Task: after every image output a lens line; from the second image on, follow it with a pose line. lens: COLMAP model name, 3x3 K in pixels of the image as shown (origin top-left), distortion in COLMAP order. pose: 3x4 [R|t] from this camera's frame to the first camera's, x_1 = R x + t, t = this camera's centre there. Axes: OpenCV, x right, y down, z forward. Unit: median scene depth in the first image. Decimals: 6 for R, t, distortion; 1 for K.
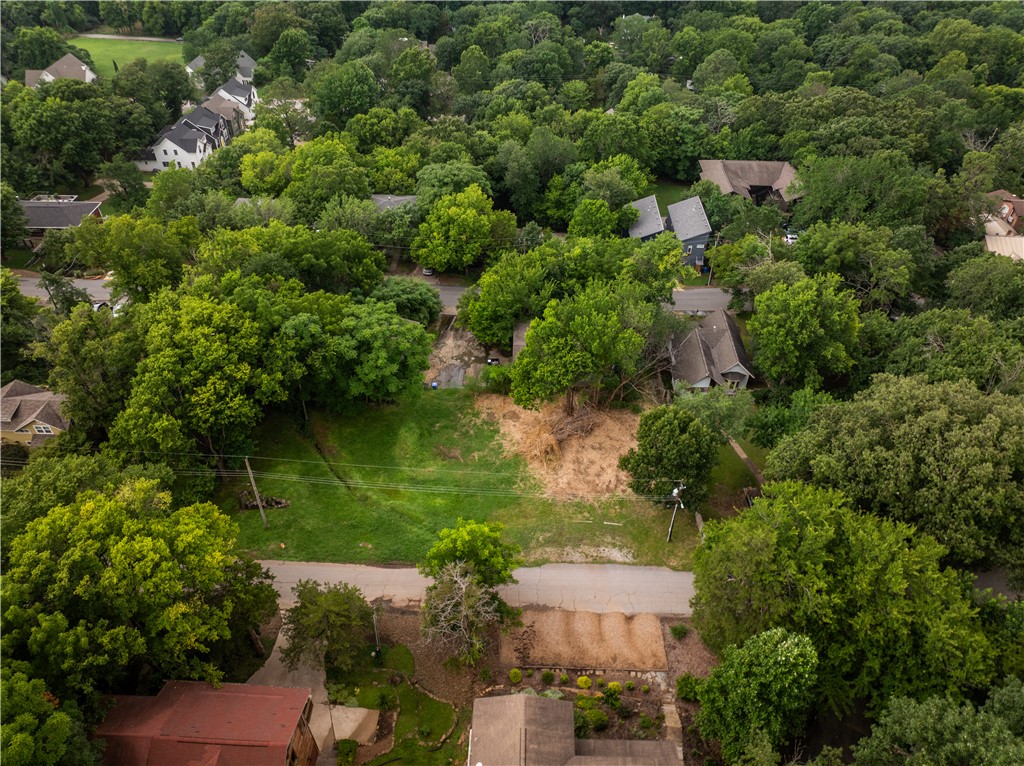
lens RADIAL K [[723.0, 0, 513.4], [0, 723.0, 377.2], [0, 0, 1]] dist [-0.044213, 0.011408]
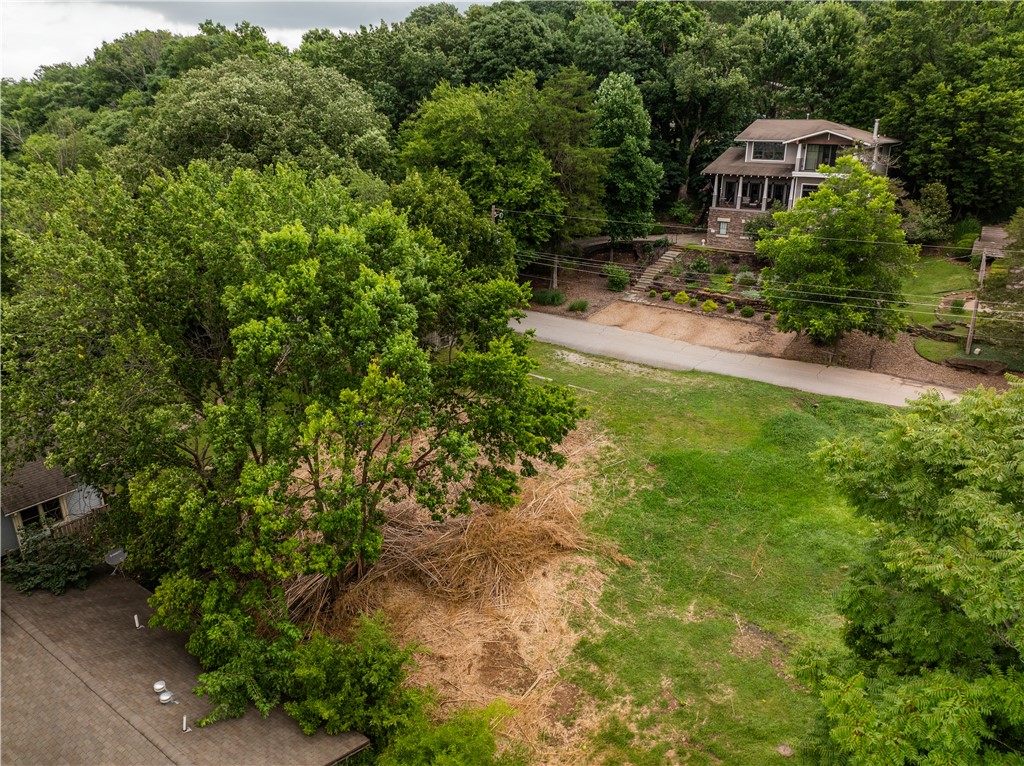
lens RADIAL K [[723.0, 0, 507.4], [0, 723.0, 380.6], [0, 0, 1]] dist [-0.044213, 0.011408]
pose [[-0.823936, -0.192302, 0.533057, -0.145404], [0.373232, 0.523668, 0.765813, -0.241345], [-0.426412, 0.829935, -0.359695, 1.130602]]
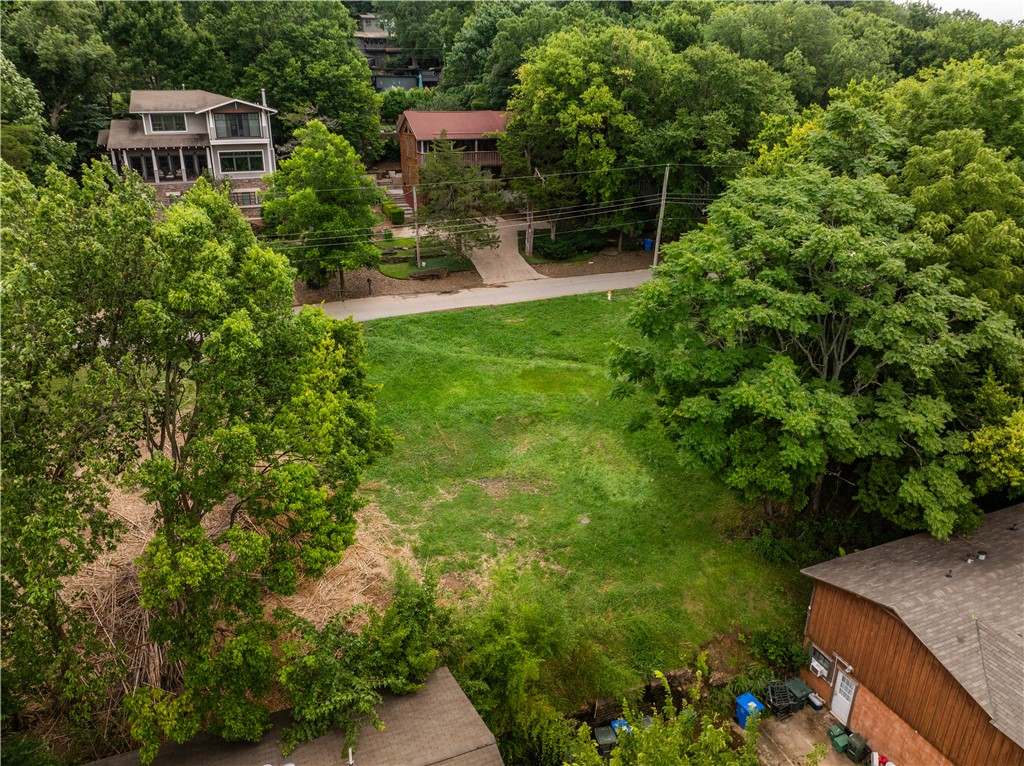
lens RADIAL K [[723.0, 0, 509.4], [0, 723.0, 381.5], [0, 0, 1]] dist [-0.044213, 0.011408]
pose [[-0.918666, 0.138421, -0.369991, 0.059103], [-0.266565, 0.474008, 0.839202, -0.286186], [0.291542, 0.869572, -0.398557, 1.185117]]
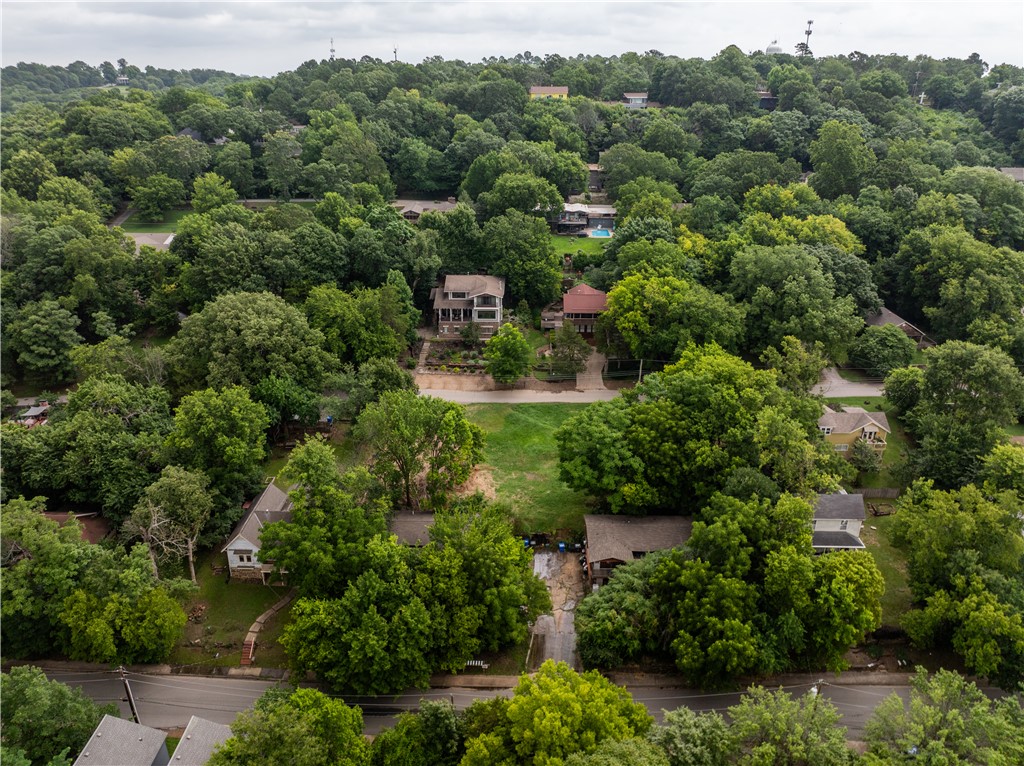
lens RADIAL K [[723.0, 0, 511.6], [0, 723.0, 381.6], [0, 0, 1]] dist [-0.044213, 0.011408]
pose [[-0.999929, -0.004692, -0.010919, -0.035132], [-0.011878, 0.425114, 0.905062, -1.178762], [0.000396, 0.905128, -0.425140, 1.475452]]
